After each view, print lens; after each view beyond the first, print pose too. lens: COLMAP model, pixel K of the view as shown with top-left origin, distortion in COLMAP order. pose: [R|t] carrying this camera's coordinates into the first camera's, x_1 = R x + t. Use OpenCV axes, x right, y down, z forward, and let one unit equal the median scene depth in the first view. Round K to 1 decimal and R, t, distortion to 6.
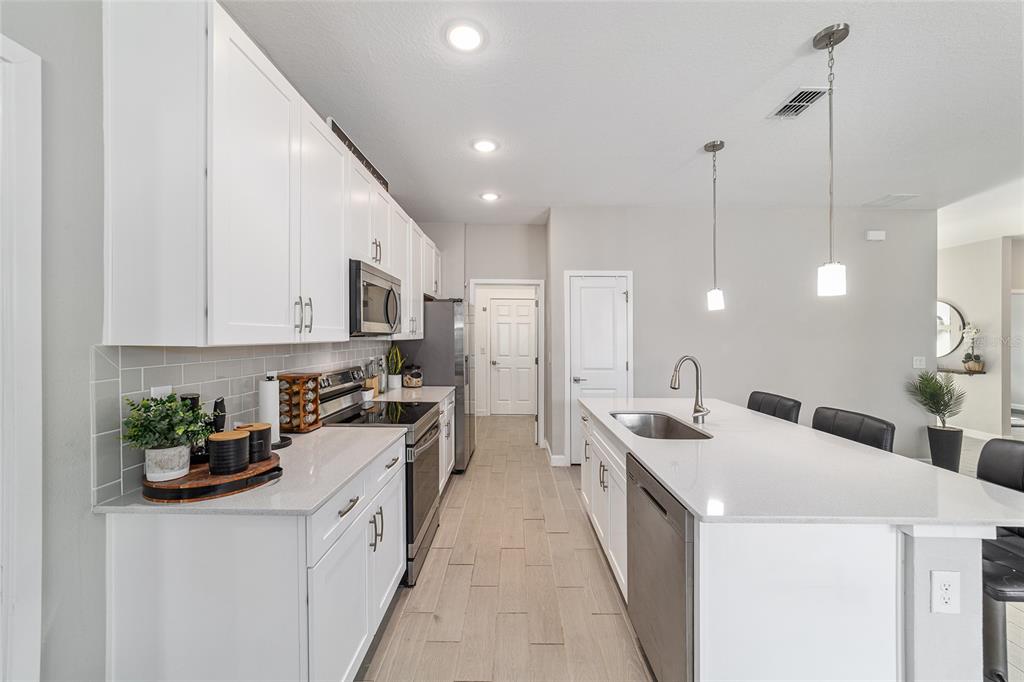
lens RADIAL K [[402.1, 0, 507.6], [0, 402.1, 326.6], [0, 0, 1]] dist [-0.000411, 0.000121]
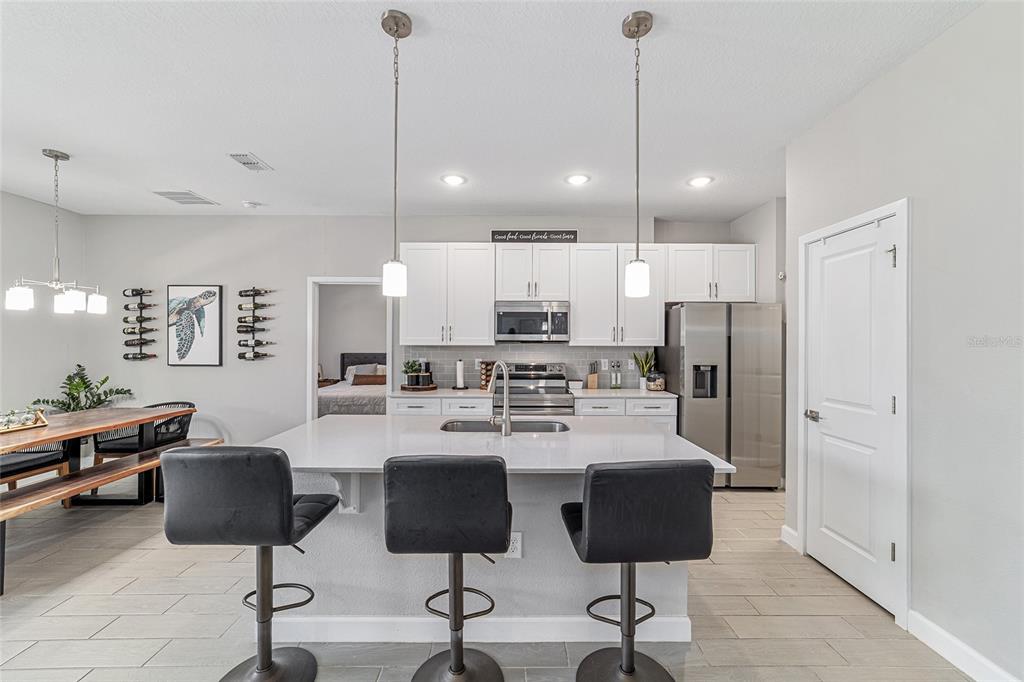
lens RADIAL K [[400.7, 0, 510.7], [0, 400.7, 343.3], [0, 0, 1]] dist [-0.003516, 0.000177]
pose [[0.022749, -0.001861, -0.999739, 0.791009], [0.016798, 0.999858, -0.001479, 0.019384], [0.999600, -0.016760, 0.022777, 0.571558]]
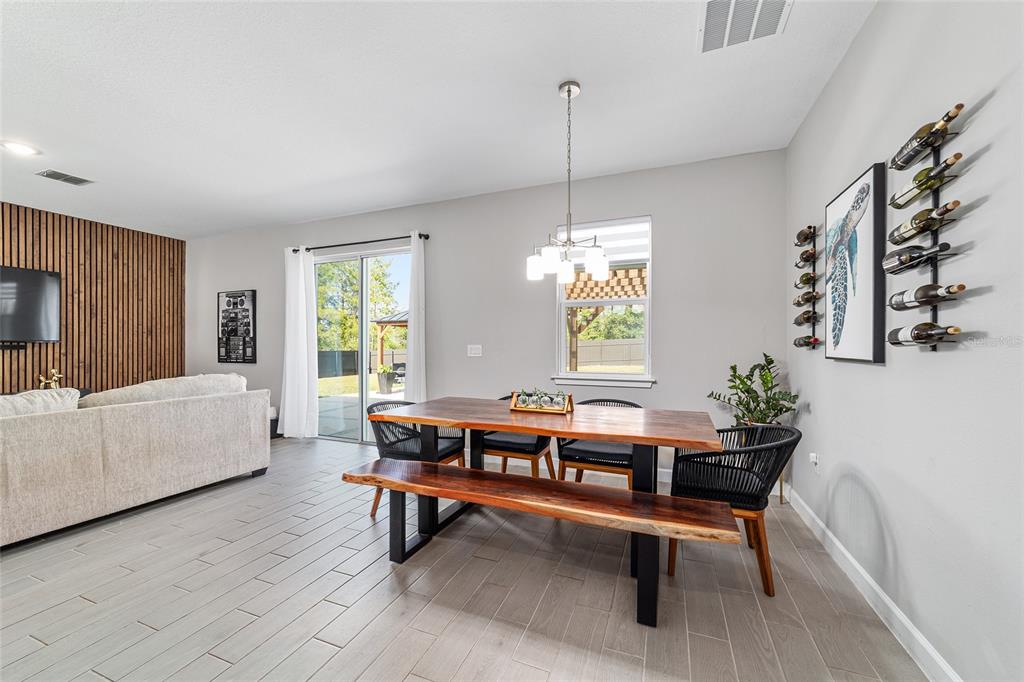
lens RADIAL K [[395.9, 0, 512.0], [0, 395.9, 341.0], [0, 0, 1]] dist [-0.000308, 0.000187]
pose [[-0.935074, -0.000621, 0.354453, -0.063394], [-0.011933, 0.999487, -0.029728, 0.058078], [-0.354253, -0.032028, -0.934601, 0.357331]]
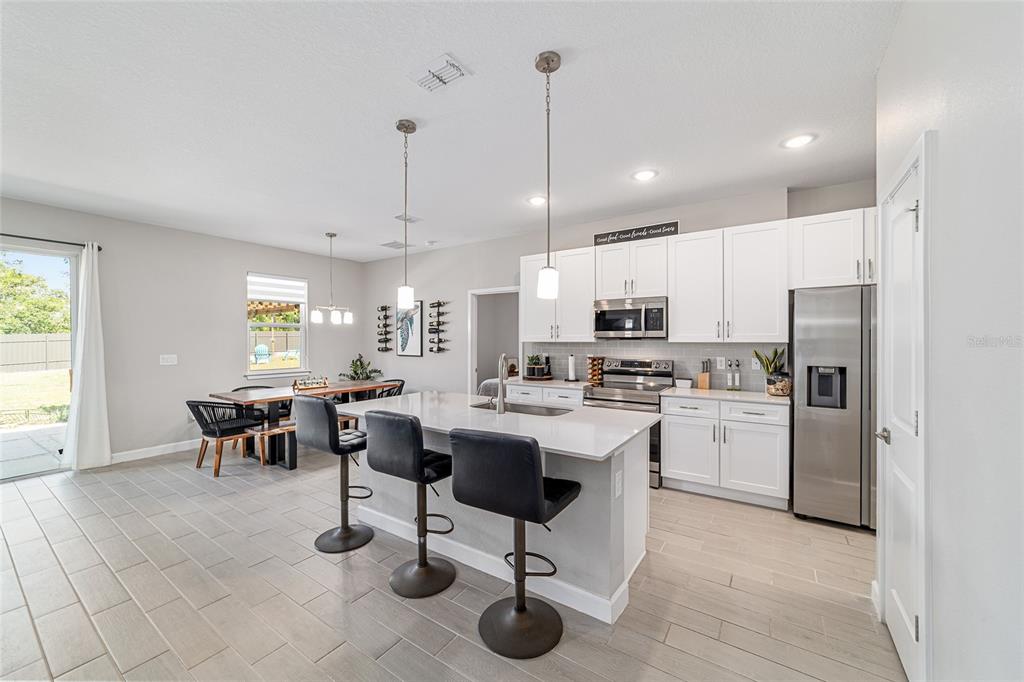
lens RADIAL K [[395.9, 0, 512.0], [0, 395.9, 341.0], [0, 0, 1]] dist [-0.000308, 0.000187]
pose [[-0.545106, 0.000192, -0.838367, 0.799890], [0.016173, 0.999816, -0.010287, 0.027361], [0.838211, -0.019166, -0.545009, 0.944738]]
